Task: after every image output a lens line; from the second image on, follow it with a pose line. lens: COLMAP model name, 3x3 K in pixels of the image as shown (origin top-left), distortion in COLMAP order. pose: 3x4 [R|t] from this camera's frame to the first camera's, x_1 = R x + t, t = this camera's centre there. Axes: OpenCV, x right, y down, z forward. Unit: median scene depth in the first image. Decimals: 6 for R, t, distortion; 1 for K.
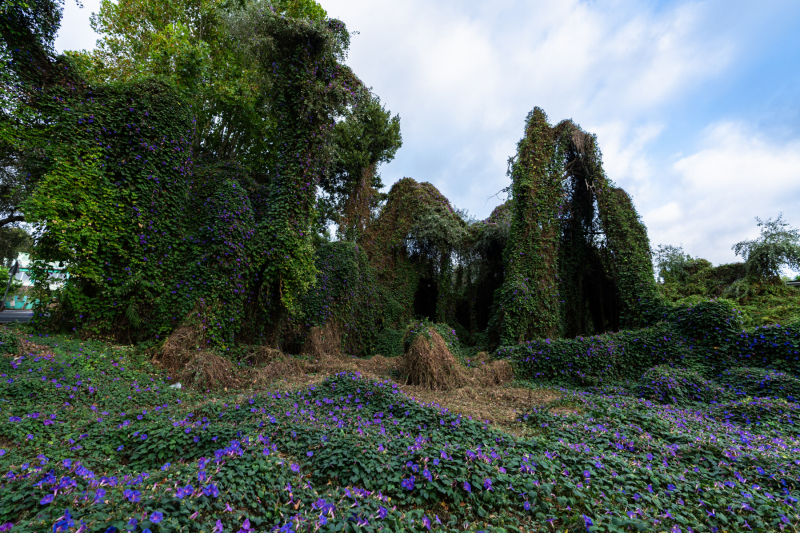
lens RADIAL K [[358.4, 0, 400.0], [0, 358.4, 266.5], [0, 0, 1]] dist [-0.001348, -0.000050]
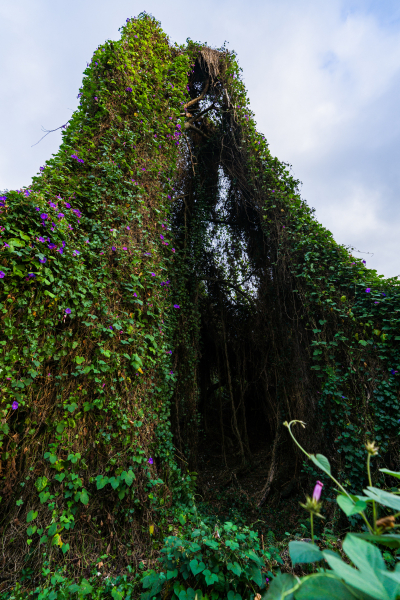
lens RADIAL K [[268.8, 0, 200.0], [0, 268.8, 300.0], [0, 0, 1]] dist [-0.001348, -0.000050]
pose [[0.821031, 0.144988, 0.552166, 0.309898], [-0.043250, 0.980229, -0.193080, 0.138567], [-0.569243, 0.134643, 0.811069, 0.733273]]
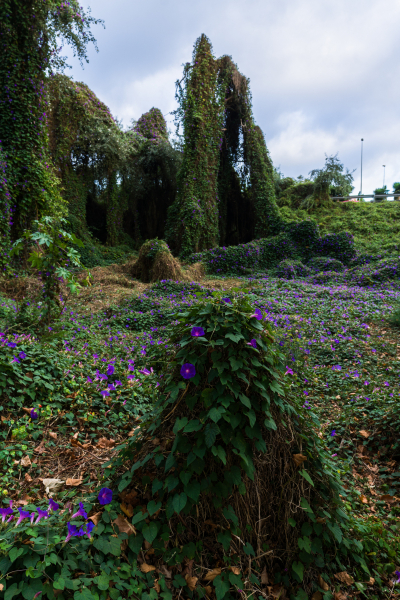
lens RADIAL K [[382.2, 0, 200.0], [0, 382.2, 300.0], [0, 0, 1]] dist [0.006296, 0.001510]
pose [[0.857240, -0.129483, 0.498371, -0.365259], [-0.056919, 0.938107, 0.341638, -0.095412], [-0.511761, -0.321232, 0.796812, -0.217316]]
